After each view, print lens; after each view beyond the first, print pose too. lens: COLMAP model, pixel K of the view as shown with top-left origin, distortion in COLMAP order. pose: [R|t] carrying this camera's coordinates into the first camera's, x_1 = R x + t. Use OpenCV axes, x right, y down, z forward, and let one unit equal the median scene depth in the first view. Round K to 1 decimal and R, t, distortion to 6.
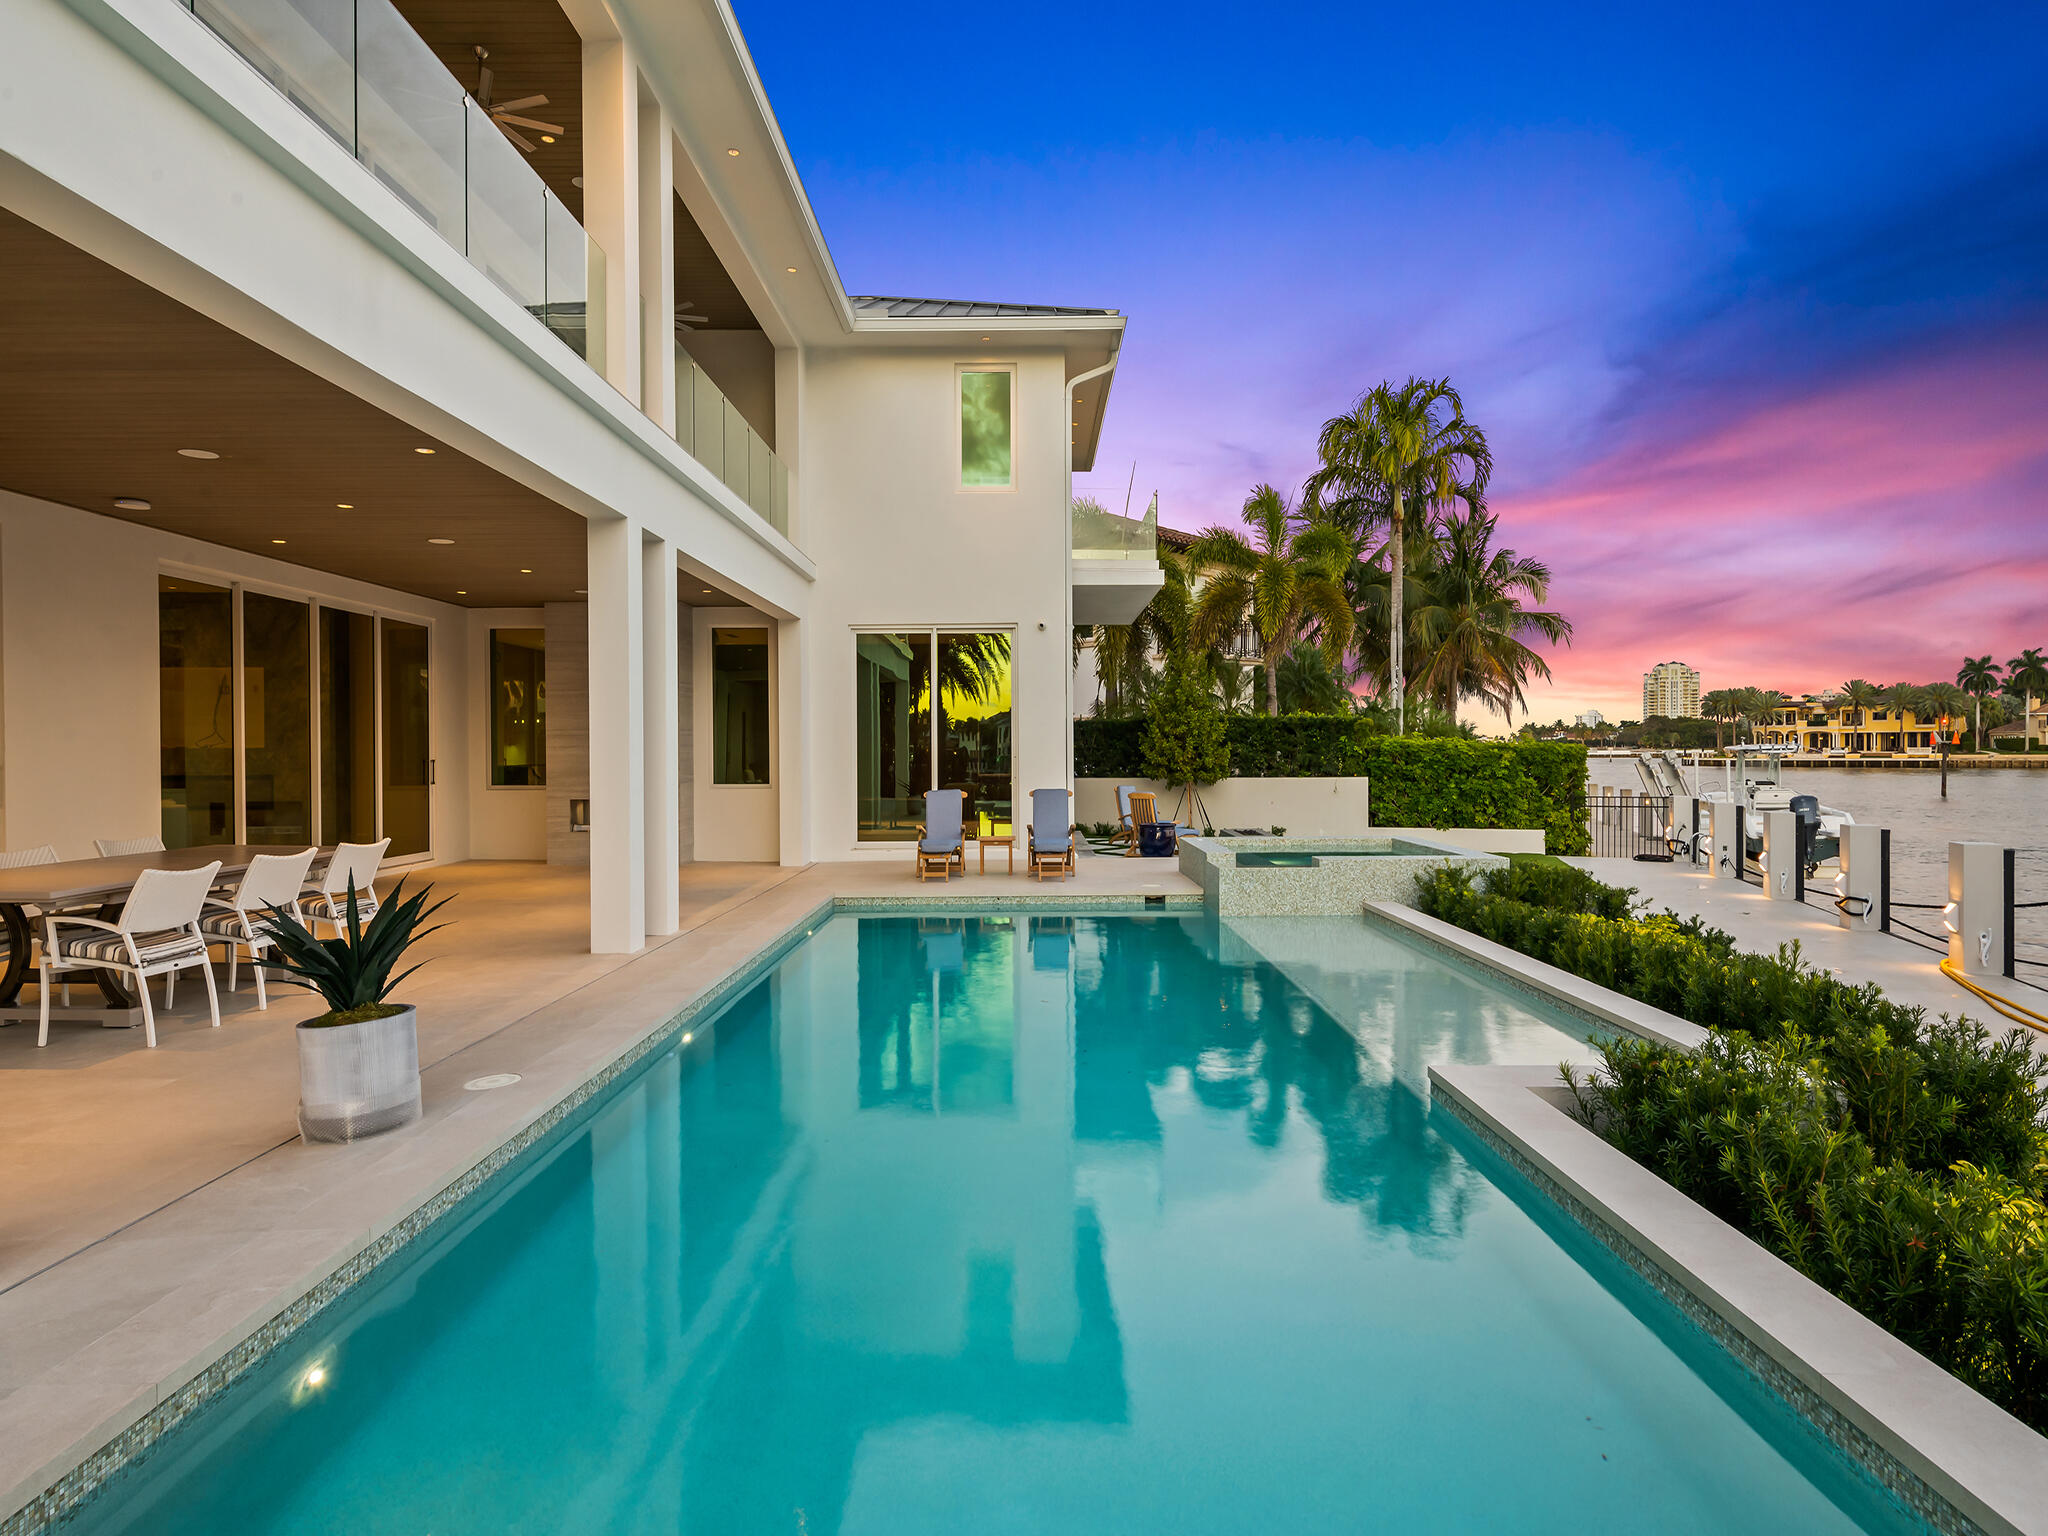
lens RADIAL K [[1116.1, 0, 1024.0], [0, 1116.1, 768.0], [0, 0, 1]] dist [0.009481, -0.000565]
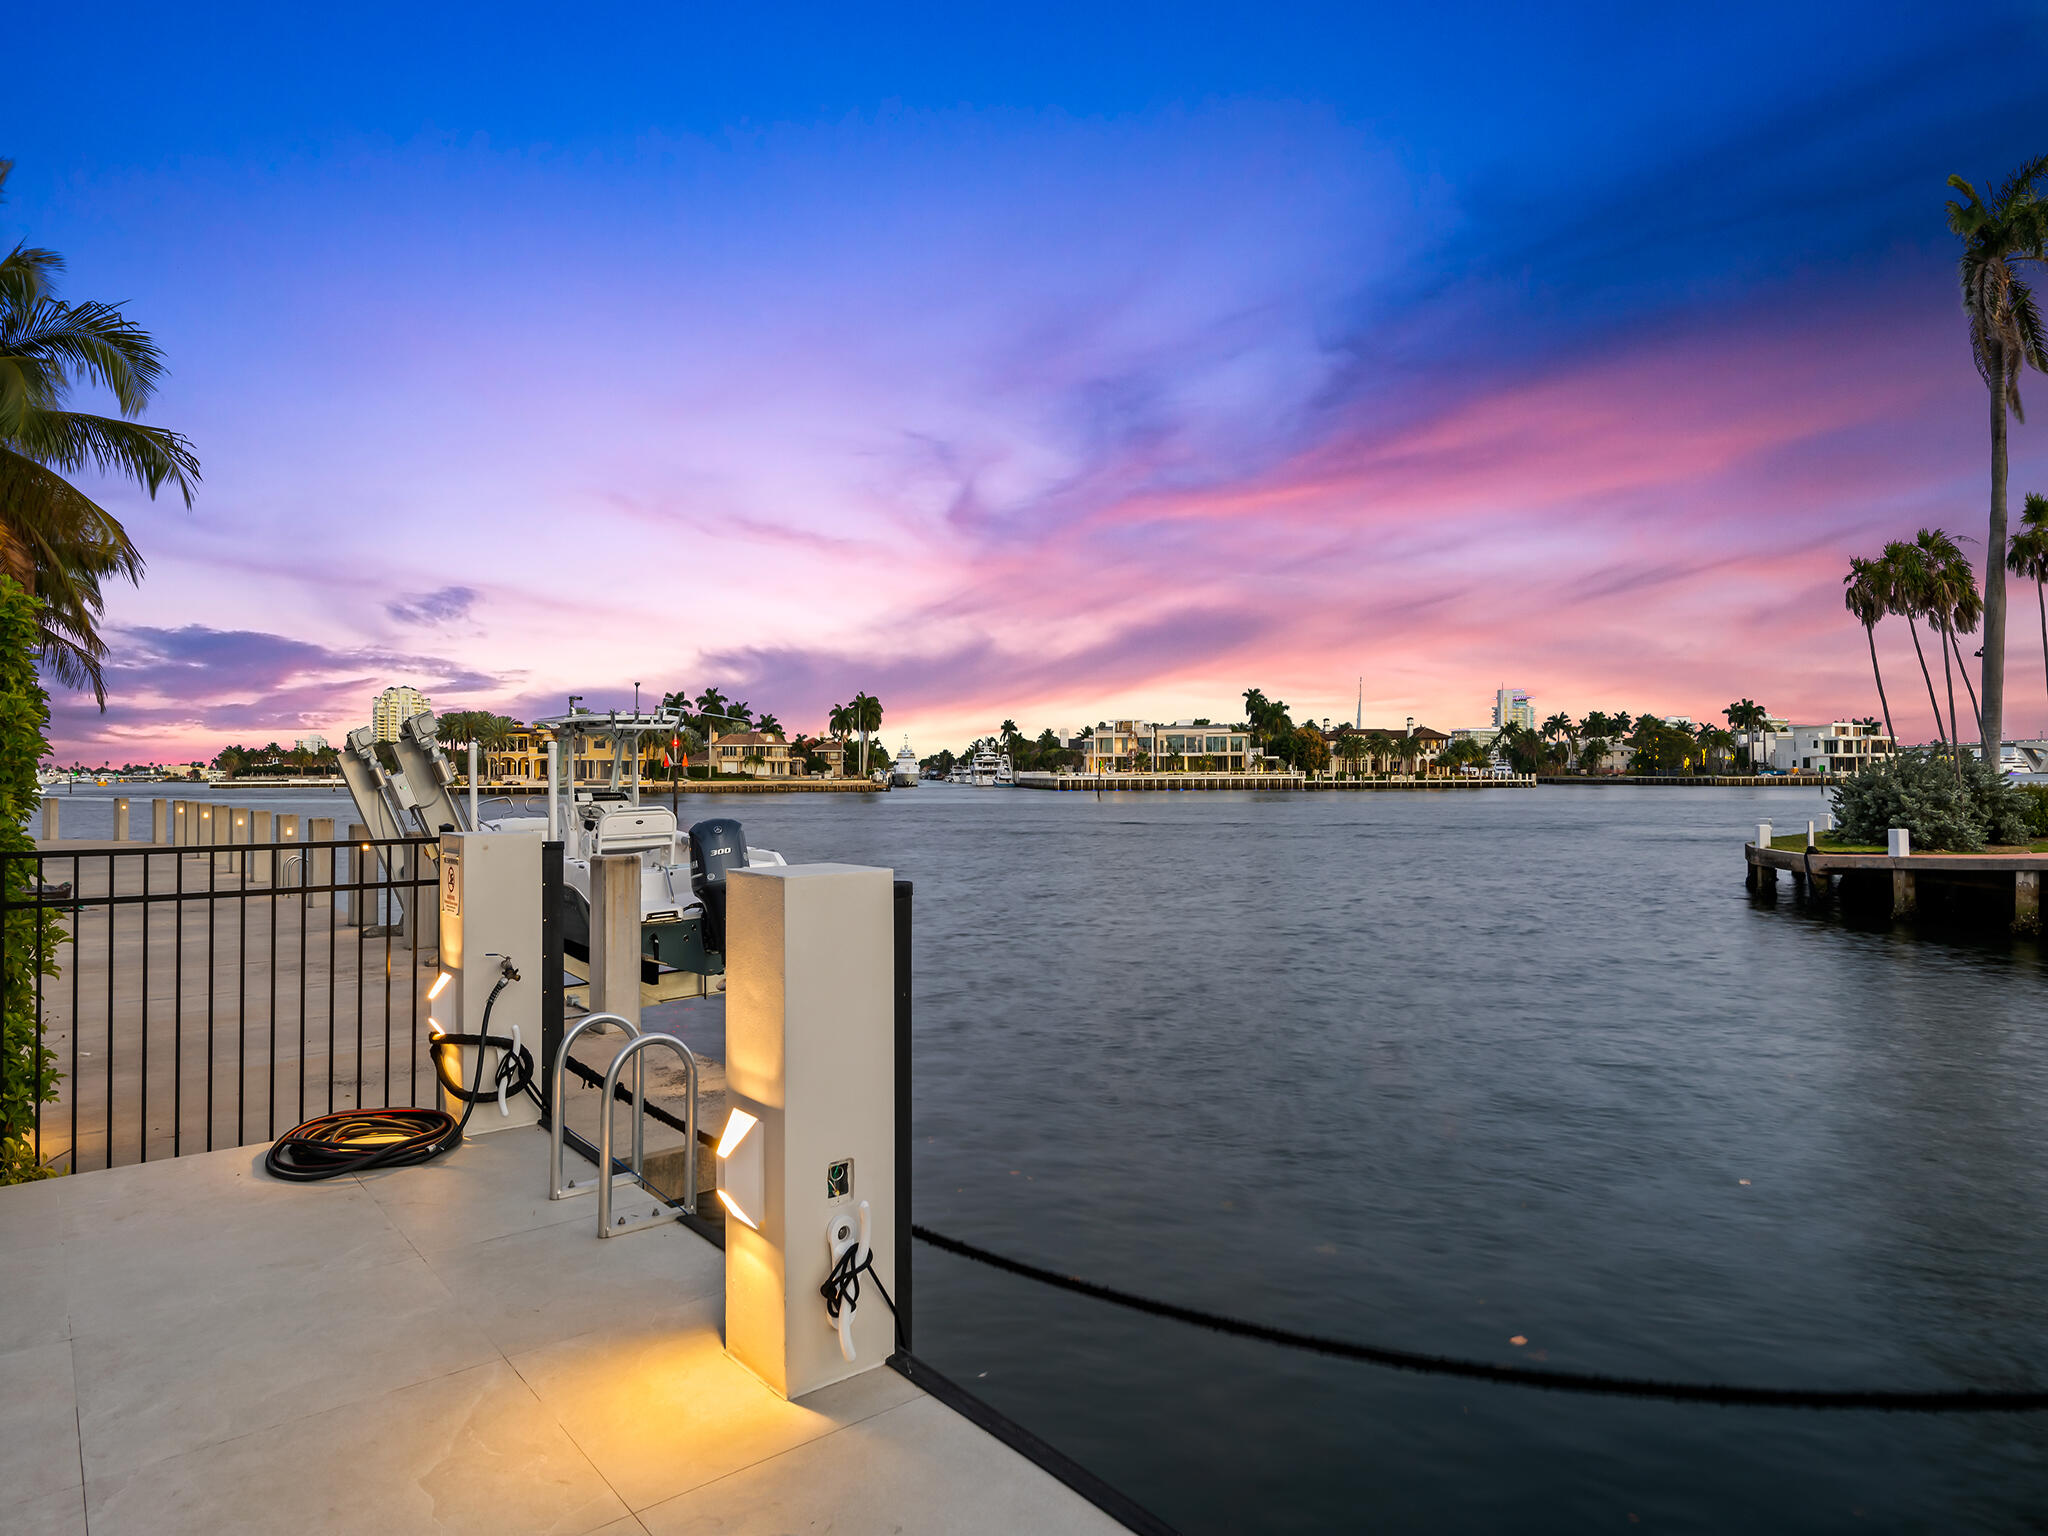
lens RADIAL K [[1184.0, 0, 1032.2], [0, 1184.0, 762.5], [0, 0, 1]] dist [0.002770, -0.000655]
pose [[0.529512, 0.012687, 0.848208, 0.262054], [0.014117, 0.999618, -0.023764, 0.010879], [-0.848185, 0.024557, 0.529130, 0.463082]]
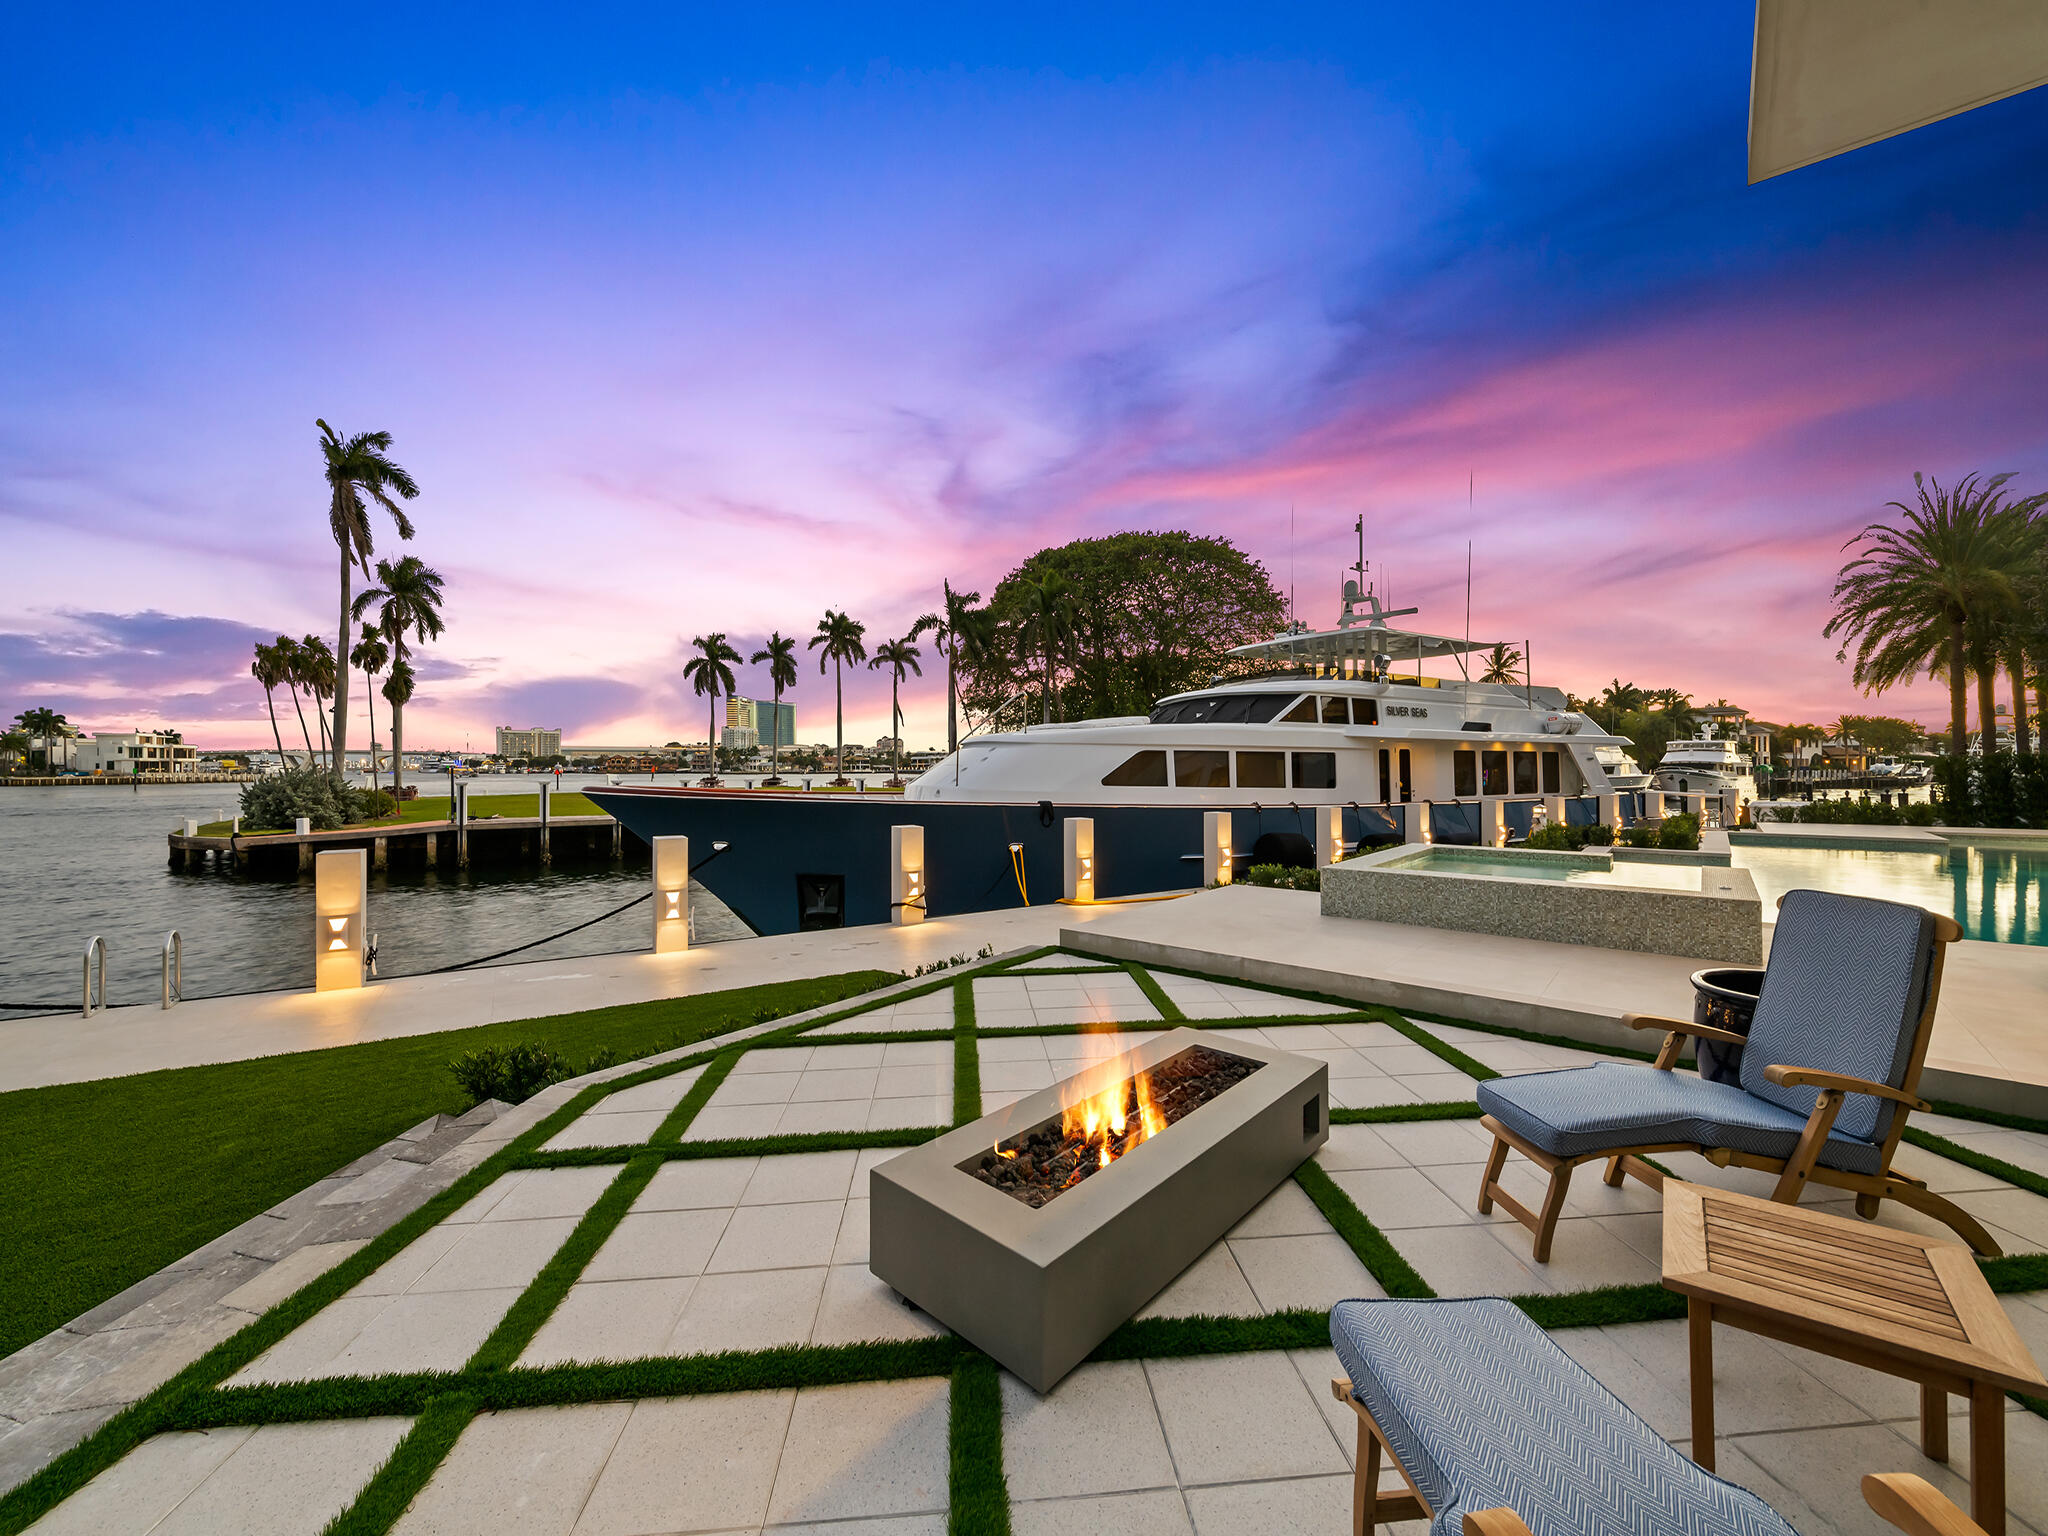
lens RADIAL K [[821.0, 0, 1011.1], [0, 821.0, 761.2], [0, 0, 1]] dist [-0.000385, -0.000099]
pose [[-0.761963, 0.013703, 0.647475, 0.060197], [0.017245, 0.999851, -0.000866, -0.003455], [-0.647391, 0.010505, -0.762086, 0.571156]]
